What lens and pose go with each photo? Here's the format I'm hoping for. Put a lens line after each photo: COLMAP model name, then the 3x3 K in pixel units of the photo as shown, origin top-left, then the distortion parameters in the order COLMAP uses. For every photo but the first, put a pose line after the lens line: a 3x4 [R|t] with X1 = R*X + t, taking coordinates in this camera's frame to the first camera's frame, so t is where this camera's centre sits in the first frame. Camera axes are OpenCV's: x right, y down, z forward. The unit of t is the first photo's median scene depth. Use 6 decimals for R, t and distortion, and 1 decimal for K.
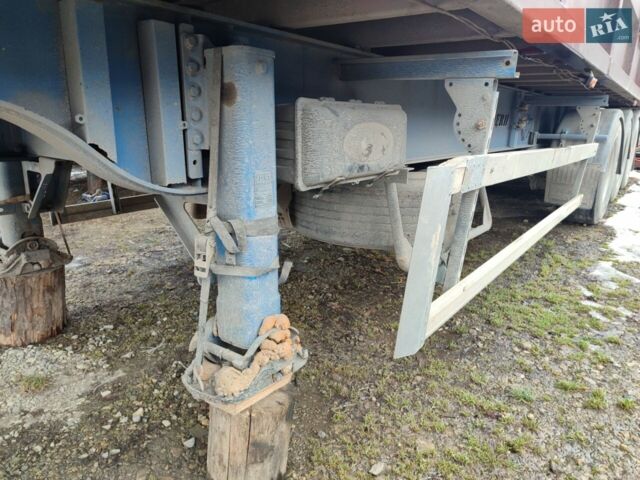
lens RADIAL K [[401.8, 0, 320.0], [0, 401.8, 240.0], [0, 0, 1]] dist [0.000422, 0.000040]
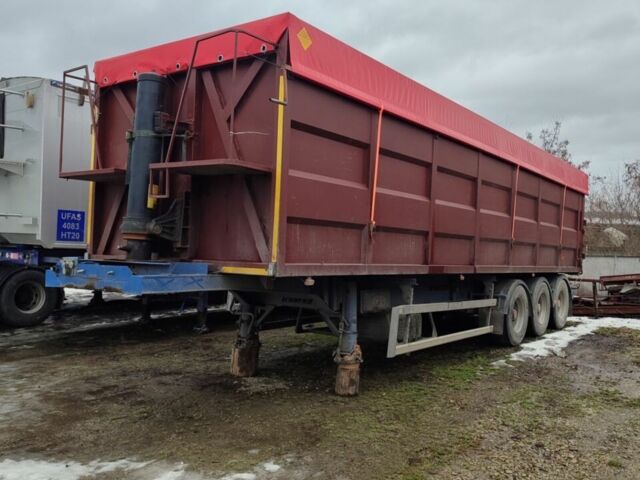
lens RADIAL K [[609.0, 0, 320.0], [0, 609.0, 240.0], [0, 0, 1]] dist [0.088646, -0.241294]
pose [[0.999414, 0.009085, 0.033008, -0.637036], [0.001193, 0.954321, -0.298781, 0.938487], [-0.034214, 0.298646, 0.953751, -4.728097]]
